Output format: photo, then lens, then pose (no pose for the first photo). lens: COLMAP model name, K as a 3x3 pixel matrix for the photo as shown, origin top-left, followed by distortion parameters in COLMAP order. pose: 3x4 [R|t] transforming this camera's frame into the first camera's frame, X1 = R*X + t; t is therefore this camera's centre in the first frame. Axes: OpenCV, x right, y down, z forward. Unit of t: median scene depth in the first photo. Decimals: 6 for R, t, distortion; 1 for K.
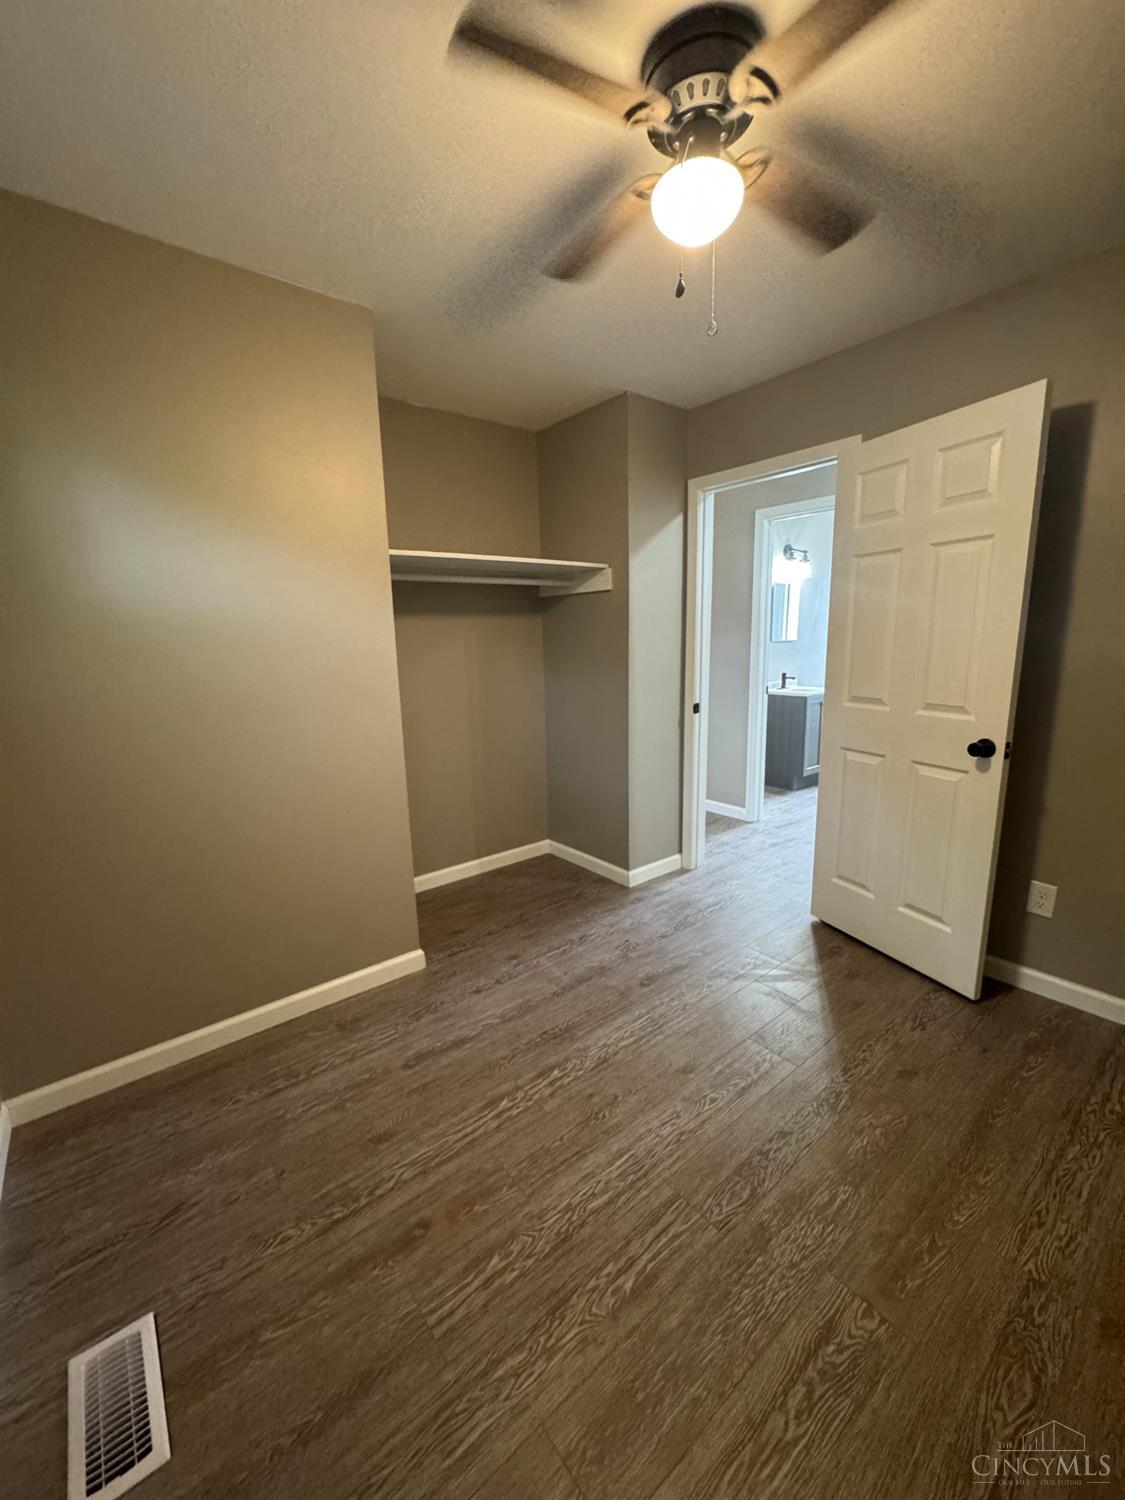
lens RADIAL K [[599.7, 0, 560.4], [0, 599.7, 750.9], [0, 0, 1]] dist [0.001184, 0.000628]
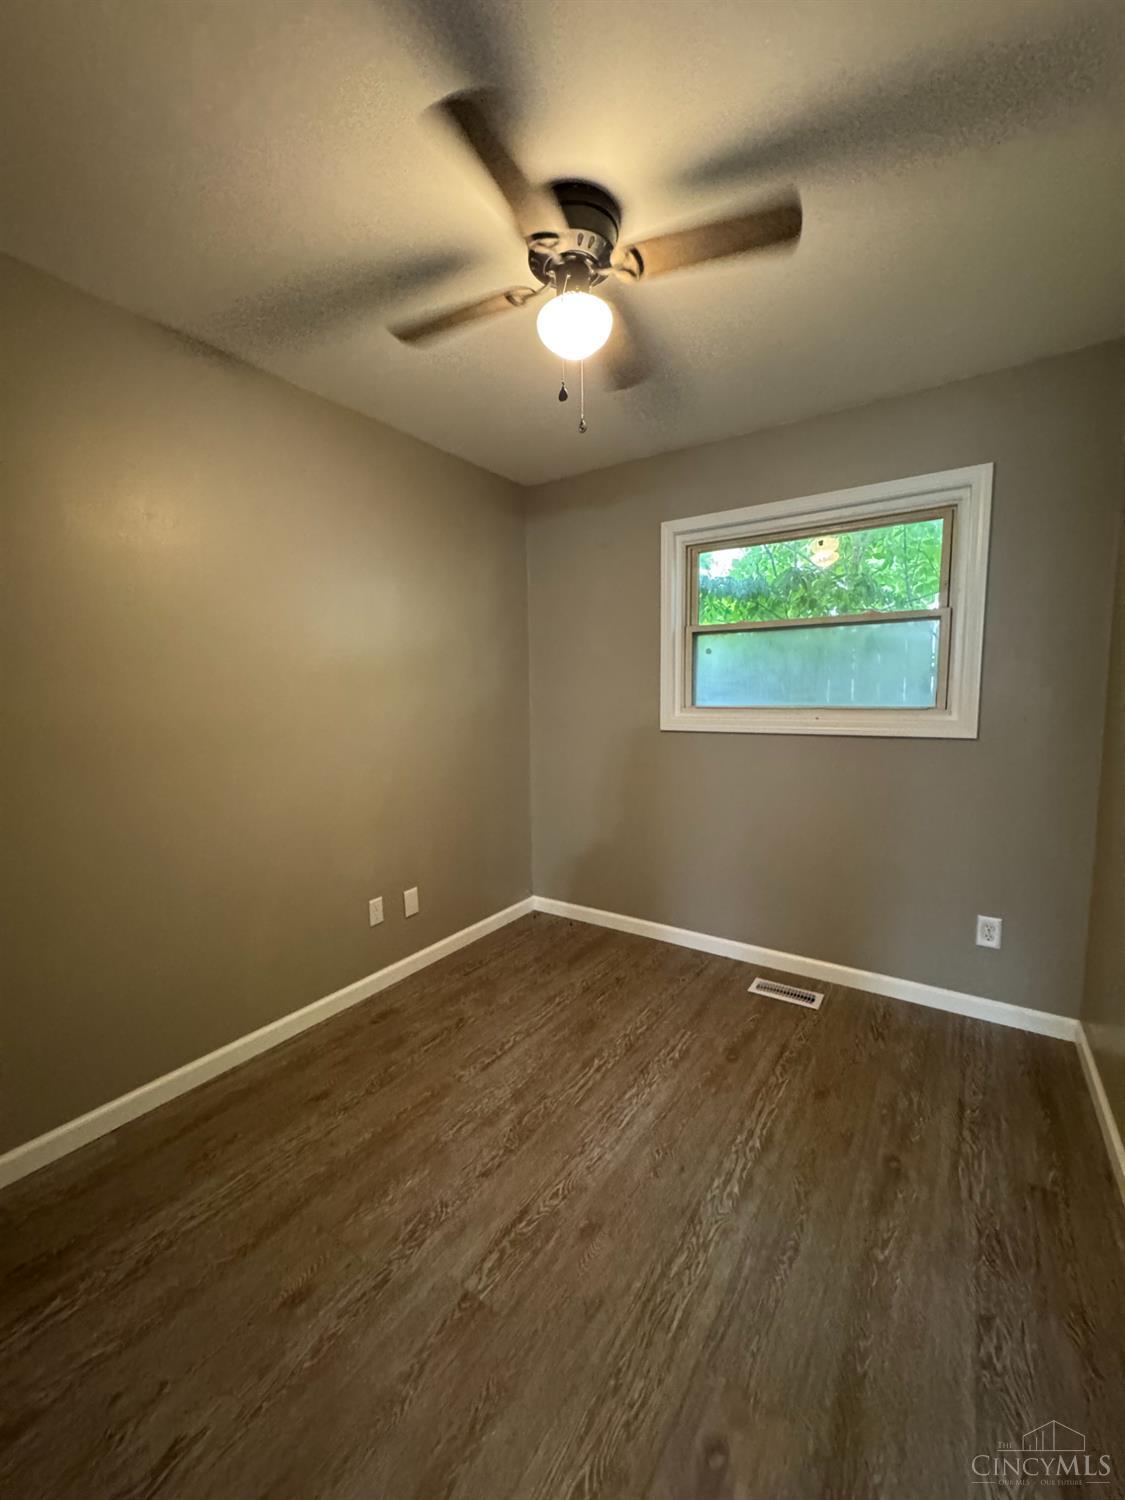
lens RADIAL K [[599.7, 0, 560.4], [0, 599.7, 750.9], [0, 0, 1]] dist [0.001184, 0.000628]
pose [[-0.955542, 0.065483, -0.287492, 0.505785], [-0.020793, 0.957635, 0.287234, -0.343482], [0.294122, 0.280441, -0.913699, 1.795506]]
